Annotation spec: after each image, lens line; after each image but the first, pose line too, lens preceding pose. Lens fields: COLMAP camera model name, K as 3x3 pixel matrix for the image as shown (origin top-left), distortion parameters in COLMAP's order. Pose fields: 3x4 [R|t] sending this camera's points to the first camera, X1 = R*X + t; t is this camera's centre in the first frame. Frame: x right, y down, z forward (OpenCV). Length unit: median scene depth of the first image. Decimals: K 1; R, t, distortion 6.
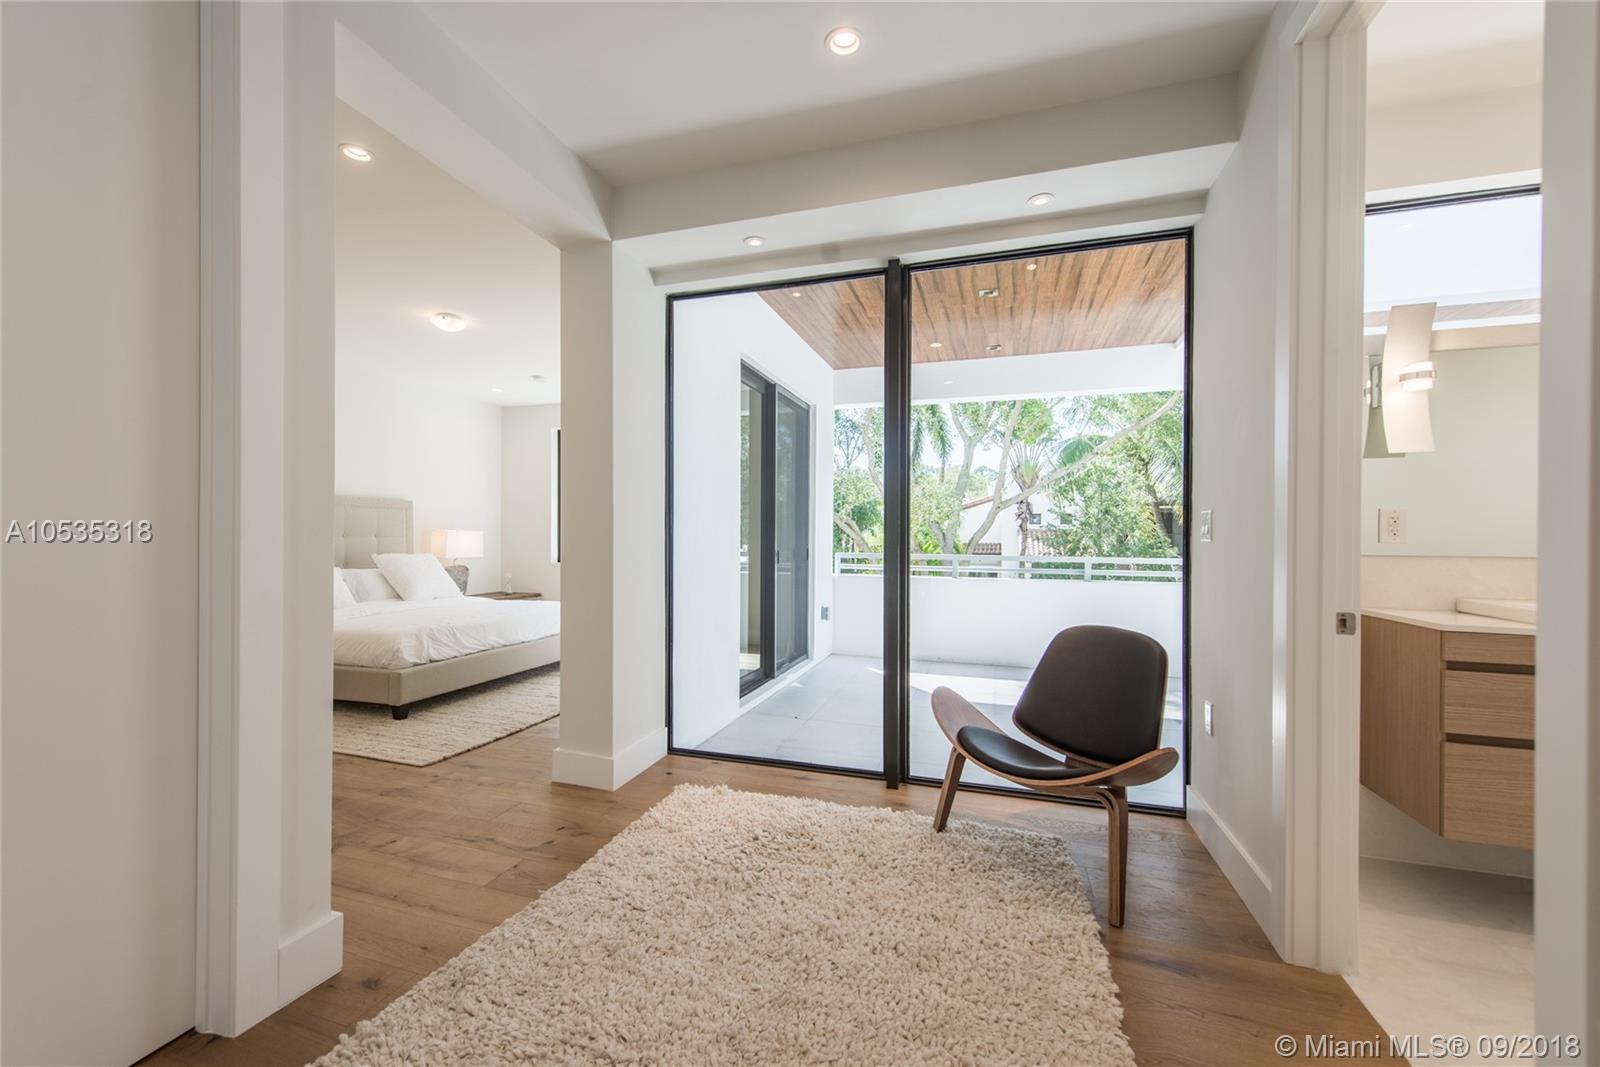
lens RADIAL K [[643.8, 0, 796.8], [0, 643.8, 540.5], [0, 0, 1]] dist [0.011853, -0.000608]
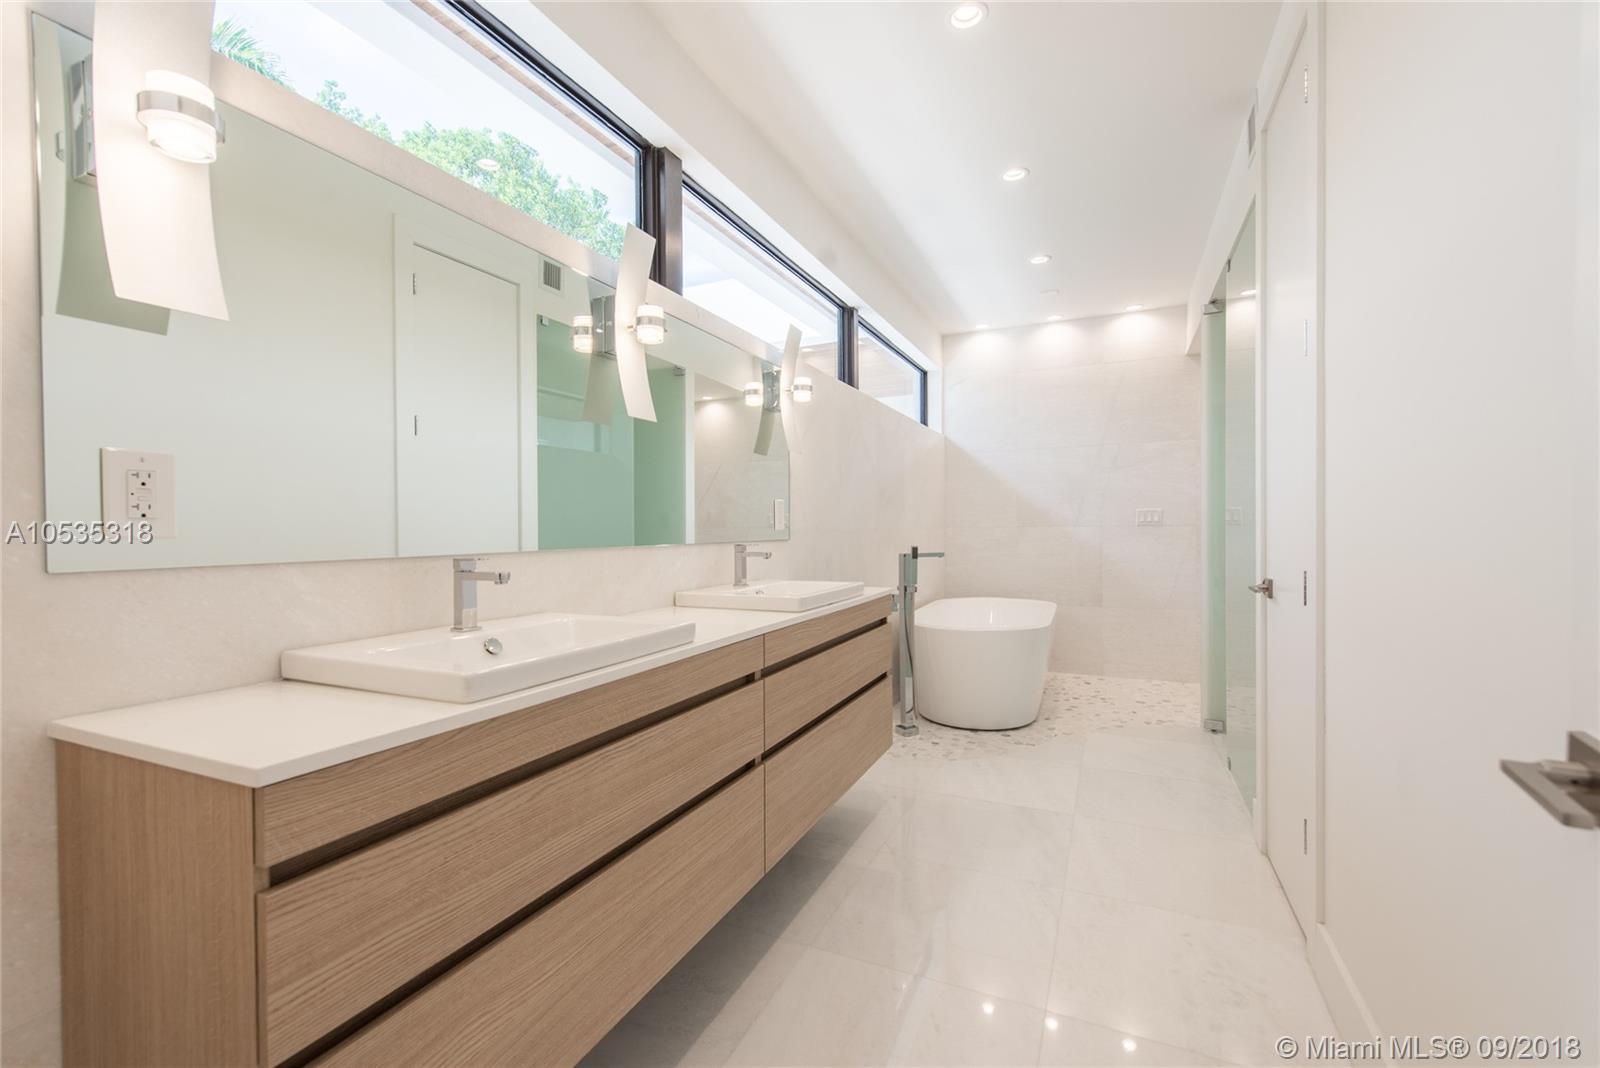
lens RADIAL K [[685.7, 0, 811.9], [0, 685.7, 532.0], [0, 0, 1]] dist [-0.001959, -0.000064]
pose [[0.105816, -0.013809, 0.994290, 0.644776], [0.016386, 0.999792, 0.012142, -0.002568], [-0.994251, 0.015008, 0.106021, 0.647285]]
